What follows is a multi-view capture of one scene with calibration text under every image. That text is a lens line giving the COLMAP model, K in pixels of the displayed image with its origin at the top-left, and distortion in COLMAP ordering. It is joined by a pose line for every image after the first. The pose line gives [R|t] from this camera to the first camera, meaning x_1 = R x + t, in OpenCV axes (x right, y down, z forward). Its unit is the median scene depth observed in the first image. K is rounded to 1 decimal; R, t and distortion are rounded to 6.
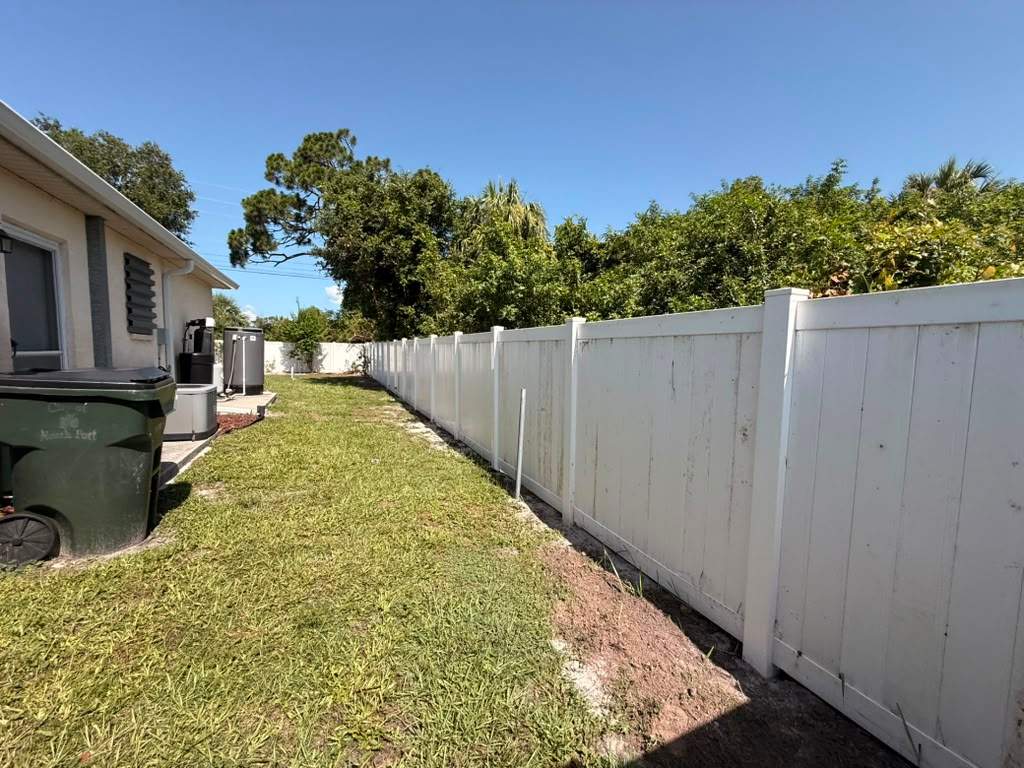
lens RADIAL K [[410.5, 0, 505.5], [0, 410.5, 384.0], [0, 0, 1]] dist [0.002513, 0.000299]
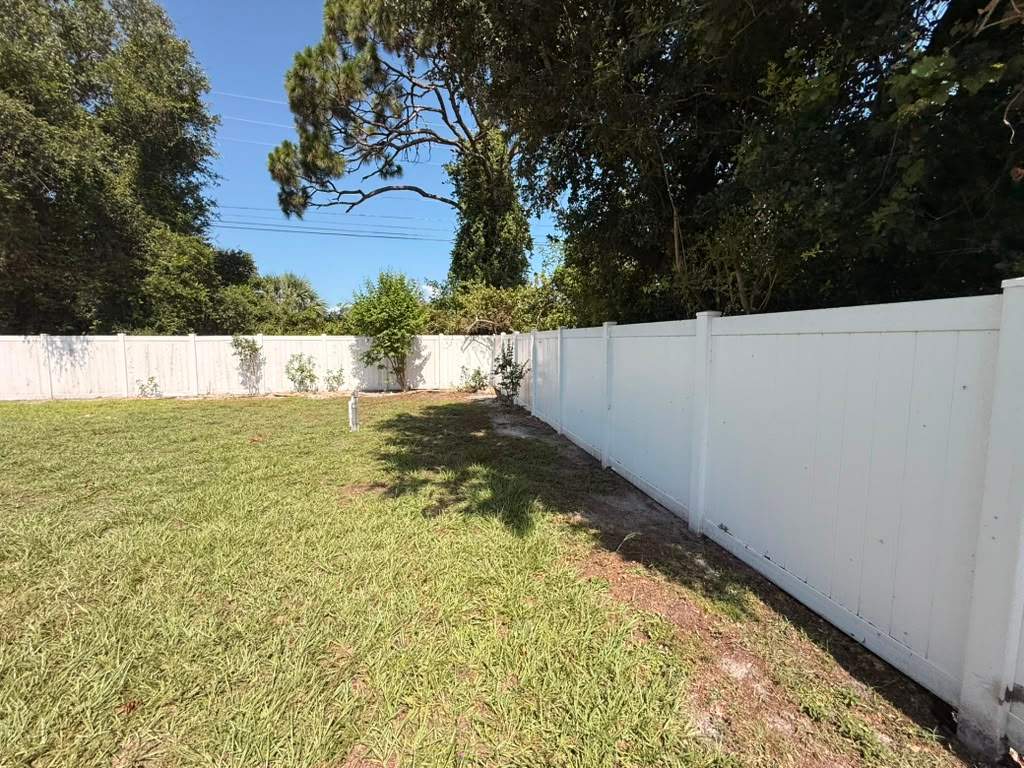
lens RADIAL K [[409.2, 0, 512.0], [0, 409.2, 384.0], [0, 0, 1]] dist [0.000126, -0.000065]
pose [[0.979259, -0.003330, -0.202584, -0.281980], [0.007831, 0.999740, 0.021421, -0.060529], [0.202460, -0.022563, 0.979031, 0.634645]]
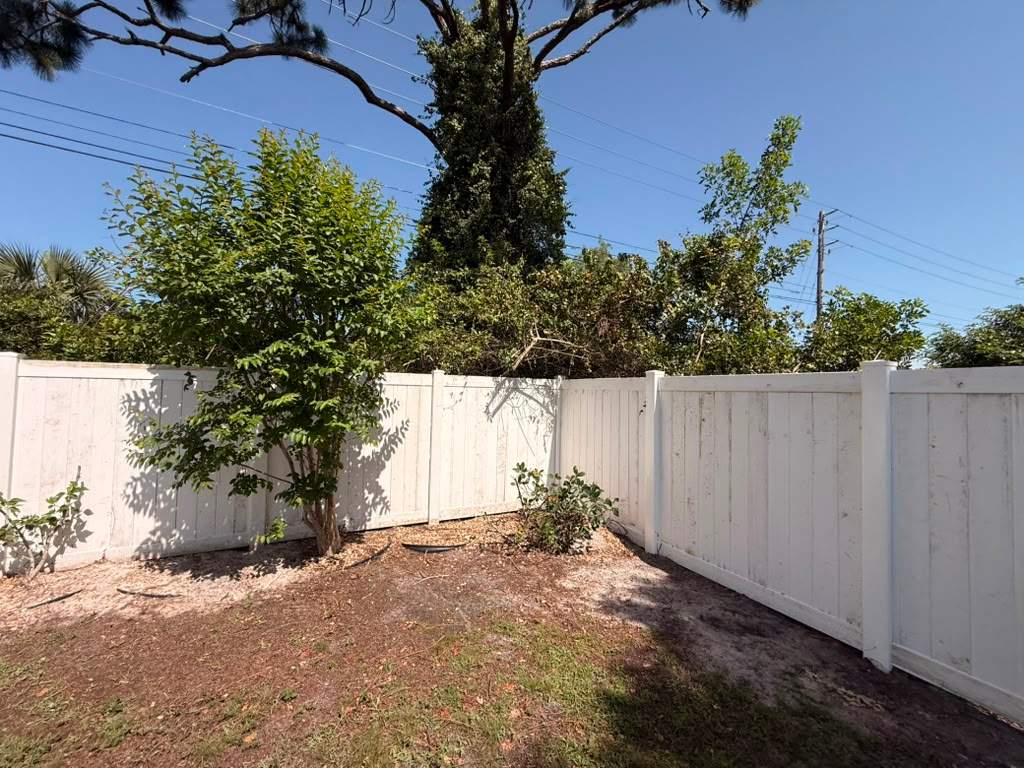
lens RADIAL K [[409.2, 0, 512.0], [0, 409.2, 384.0], [0, 0, 1]] dist [0.000126, -0.000065]
pose [[0.998326, 0.001960, 0.057813, -0.523072], [0.003723, 0.995177, -0.098021, -0.100431], [-0.057726, 0.098072, 0.993504, 1.061368]]
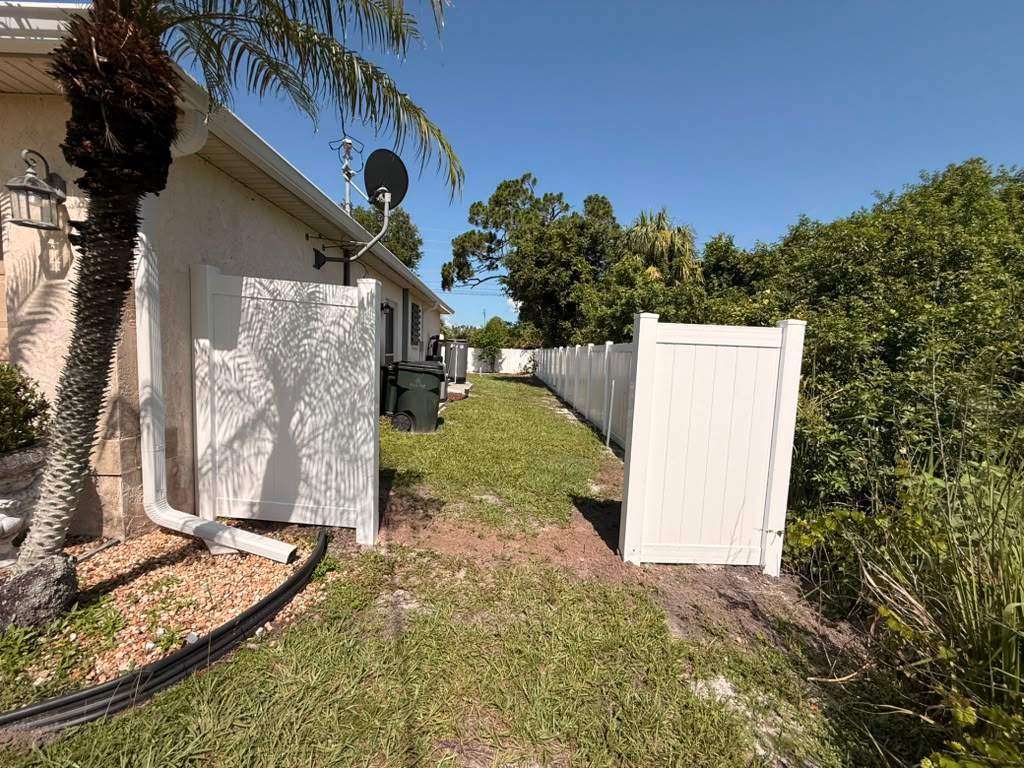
lens RADIAL K [[410.5, 0, 505.5], [0, 410.5, 384.0], [0, 0, 1]] dist [0.002513, 0.000299]
pose [[0.917775, 0.042582, -0.394811, 0.071869], [-0.048171, 0.998830, -0.004249, 0.013251], [0.394168, 0.022918, 0.918752, -0.168792]]
